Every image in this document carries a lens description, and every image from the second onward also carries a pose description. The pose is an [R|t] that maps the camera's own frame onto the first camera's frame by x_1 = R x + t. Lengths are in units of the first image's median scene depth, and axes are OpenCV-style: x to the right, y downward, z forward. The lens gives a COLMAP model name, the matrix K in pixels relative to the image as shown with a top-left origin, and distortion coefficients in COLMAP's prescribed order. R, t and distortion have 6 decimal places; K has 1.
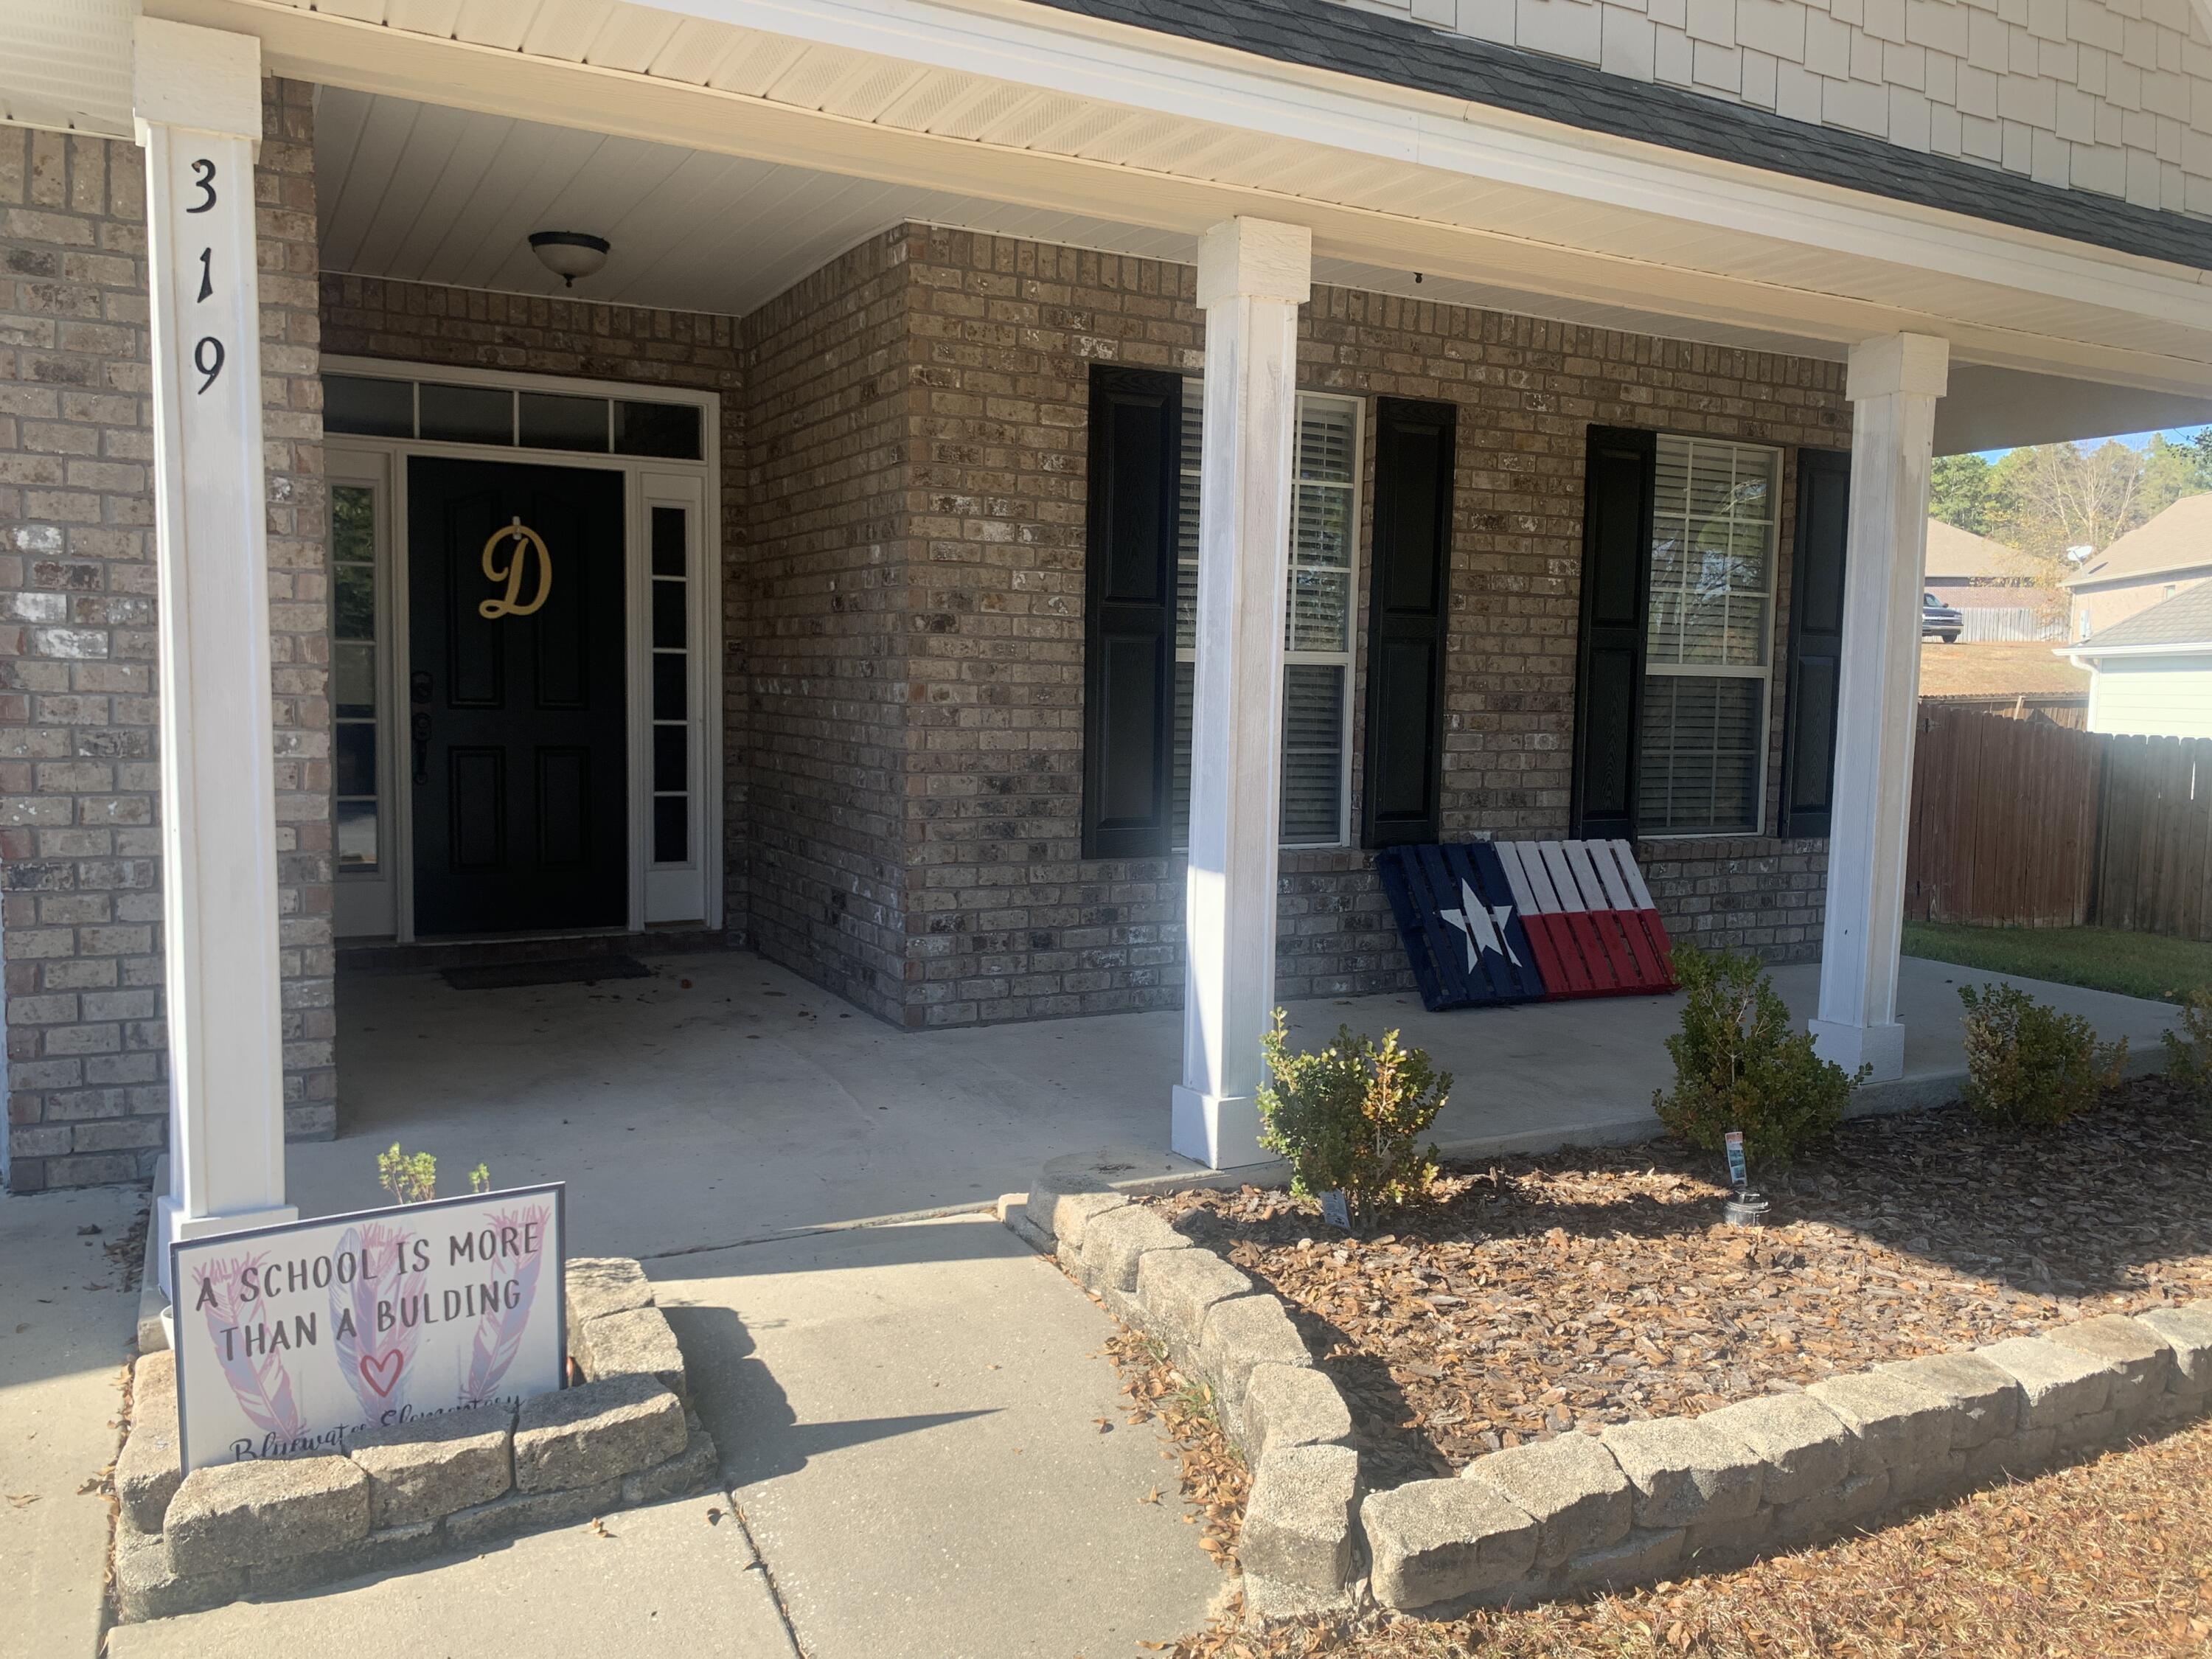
lens RADIAL K [[1677.5, 0, 1128.7], [0, 1677.5, 833.0], [0, 0, 1]] dist [0.152614, -0.259957]
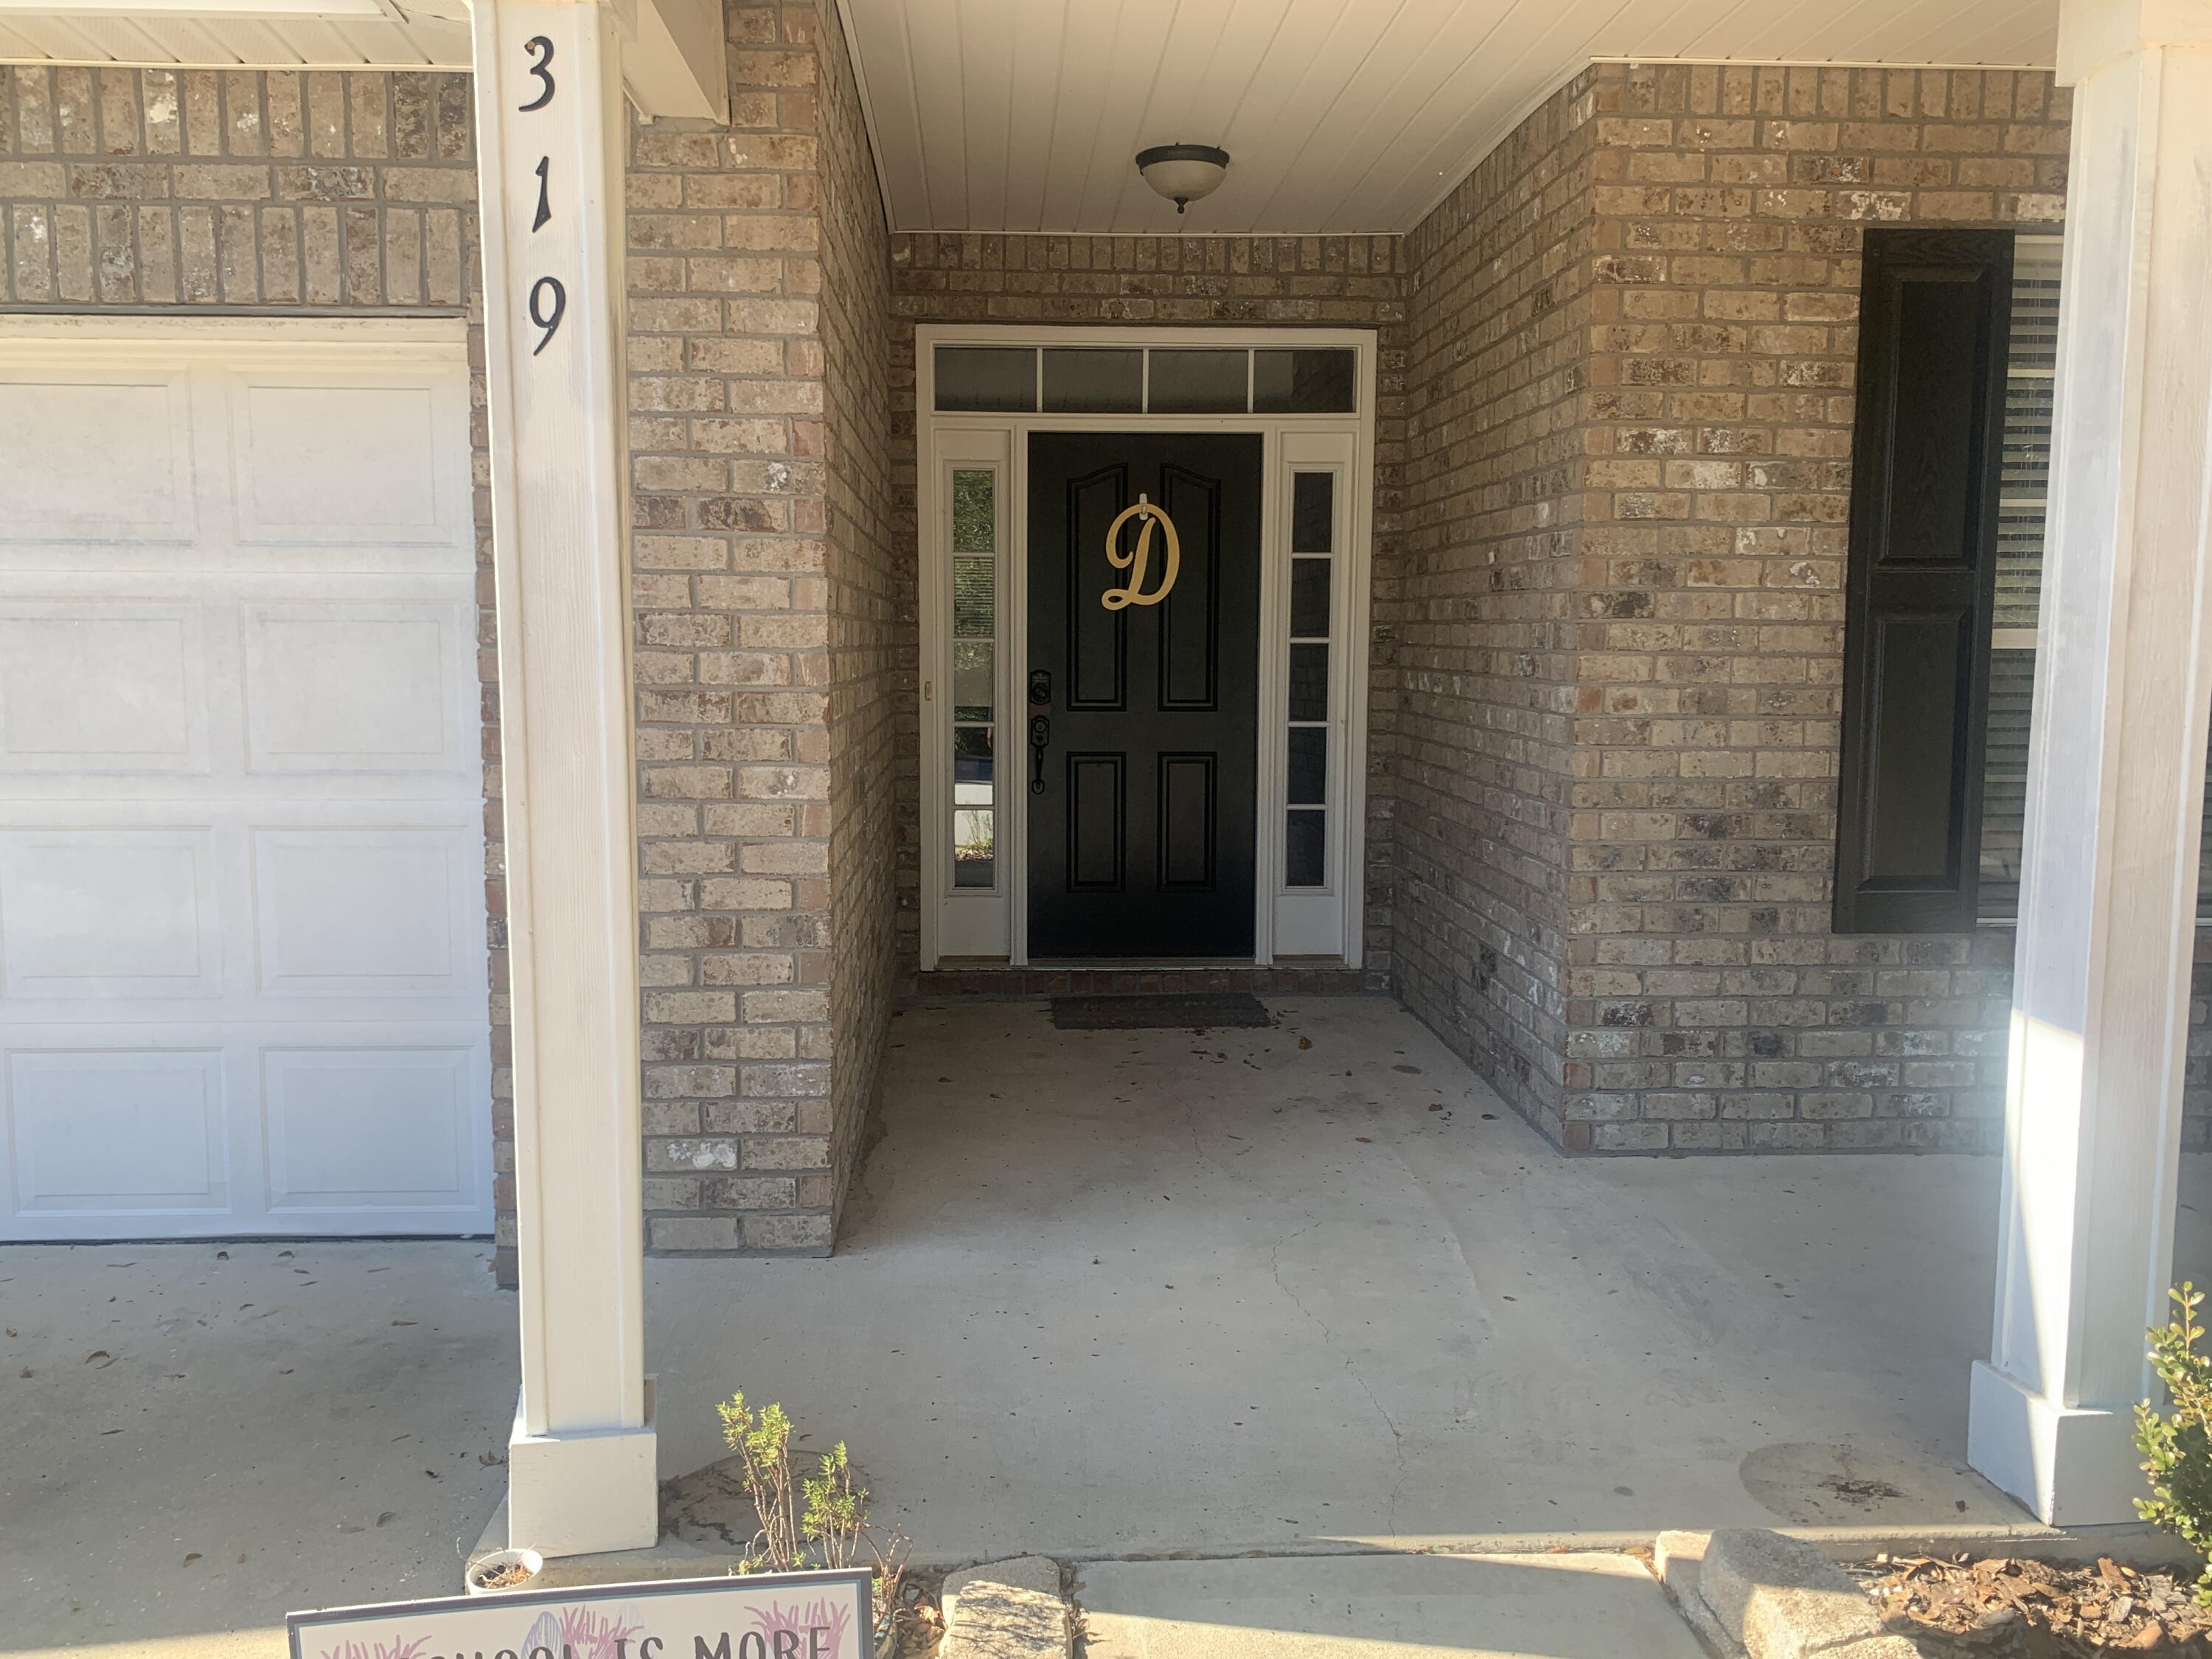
lens RADIAL K [[1674.4, 0, 1100.2], [0, 1674.4, 772.4], [0, 0, 1]] dist [0.023686, -0.029868]
pose [[0.899422, 0.025806, -0.436319, 0.001714], [-0.029261, 0.999571, -0.001198, -0.043444], [0.436101, 0.013845, 0.899791, 0.242976]]
